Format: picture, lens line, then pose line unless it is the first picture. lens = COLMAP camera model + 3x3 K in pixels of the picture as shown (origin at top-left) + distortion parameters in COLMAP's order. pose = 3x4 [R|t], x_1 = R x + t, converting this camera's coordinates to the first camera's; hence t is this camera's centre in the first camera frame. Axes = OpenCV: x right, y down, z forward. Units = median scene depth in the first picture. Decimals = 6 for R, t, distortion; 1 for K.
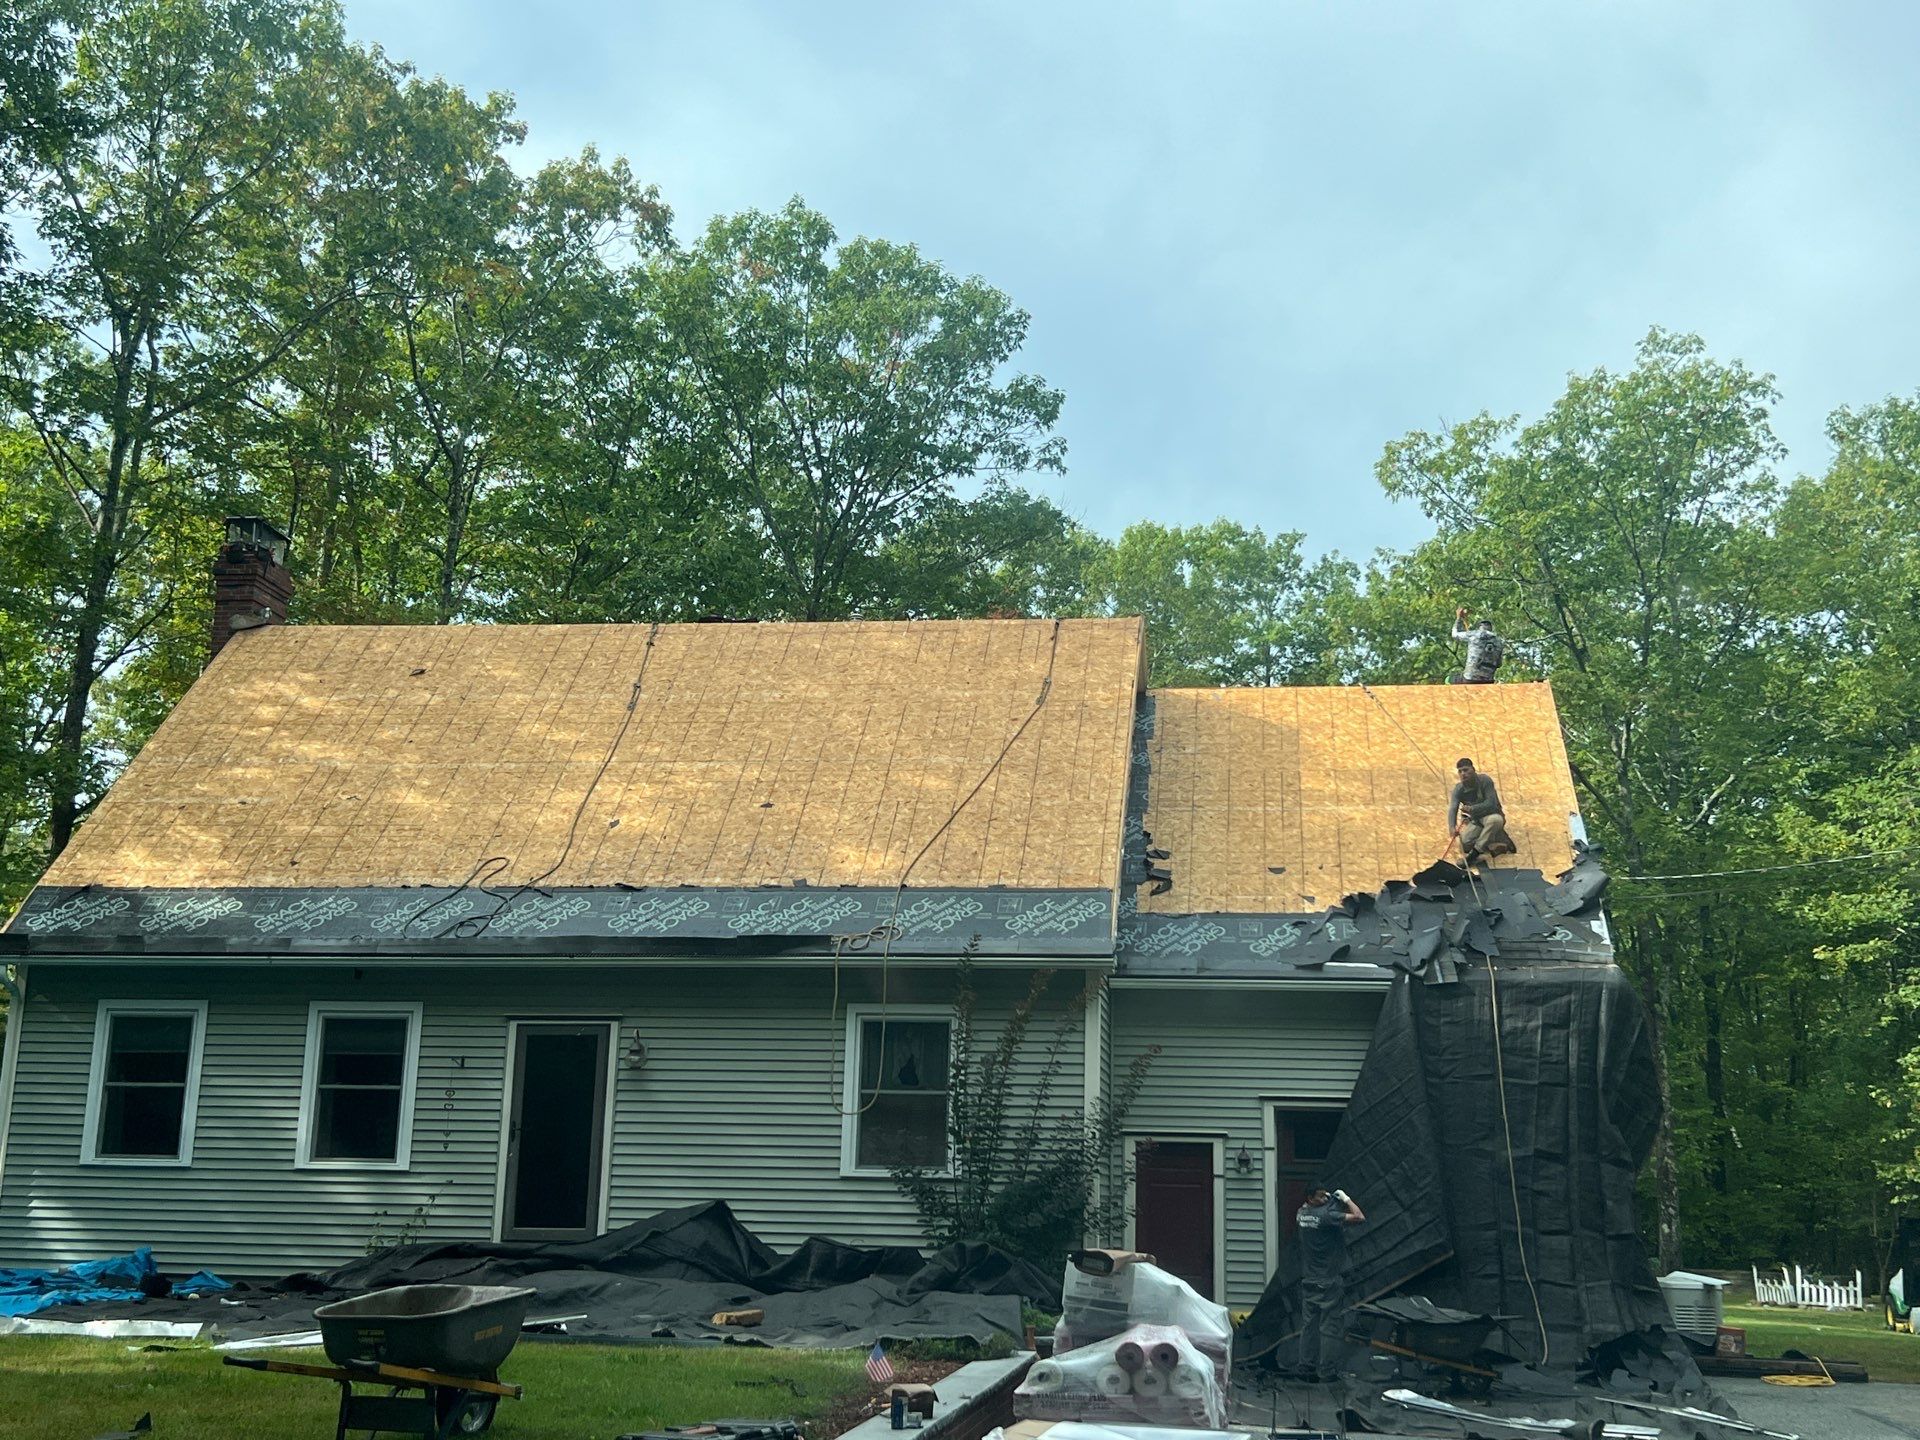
lens RADIAL K [[2176.0, 0, 968.2], [0, 2176.0, 700.9], [0, 0, 1]] dist [0.091781, 0.000000]
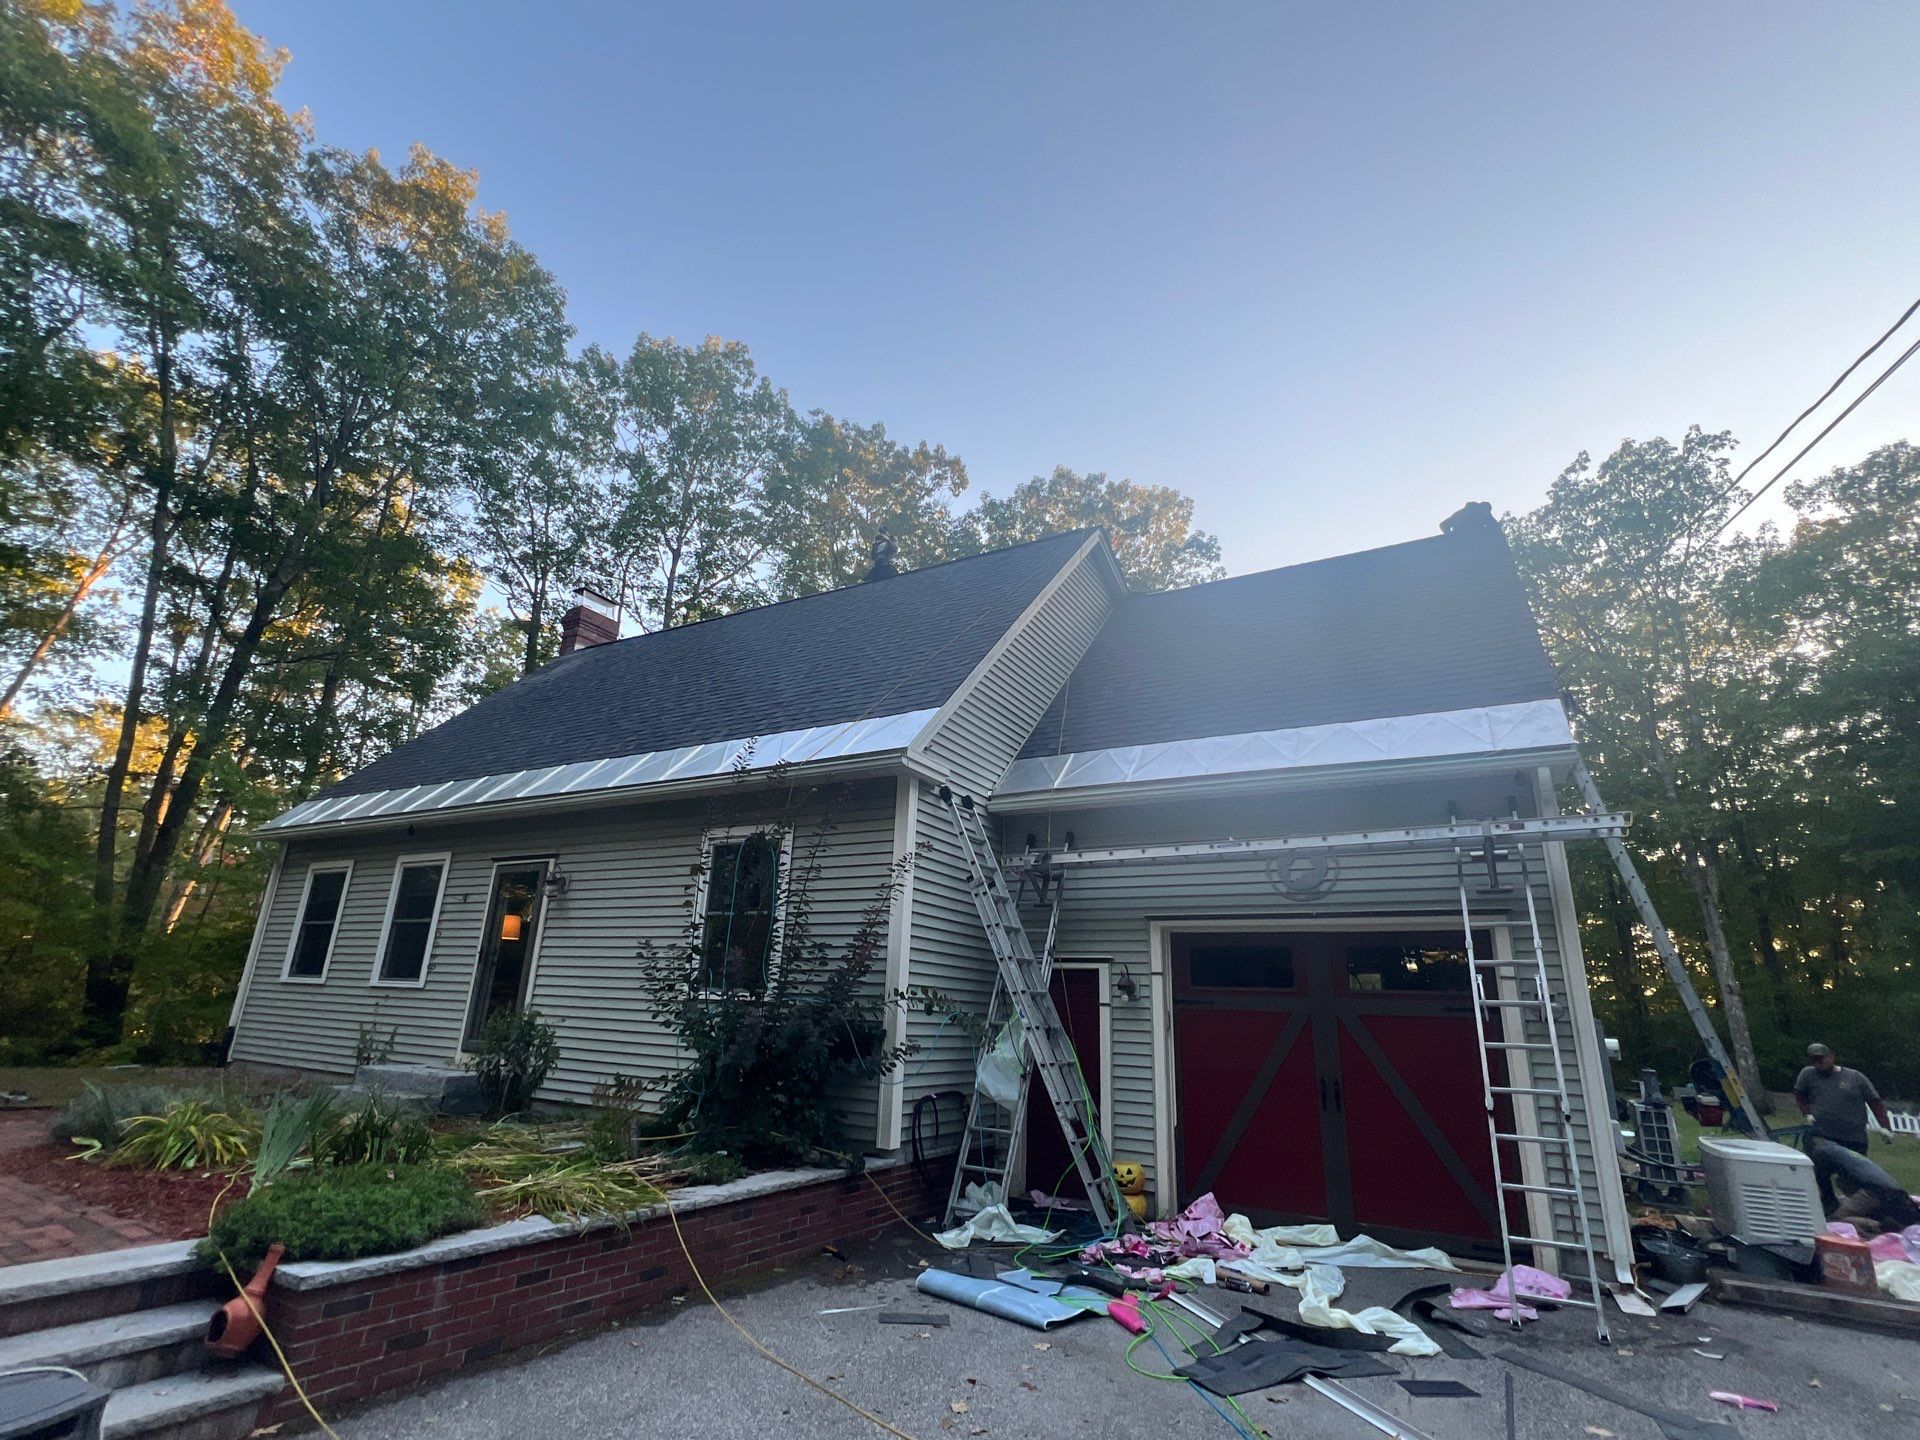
lens RADIAL K [[898.7, 0, 956.4], [0, 898.7, 711.9], [0, 0, 1]] dist [0.012825, 0.000432]
pose [[0.925594, -0.104251, -0.363878, 0.207345], [0.061582, 0.989991, -0.126987, 0.138674], [0.373474, 0.095130, 0.922750, 0.611588]]
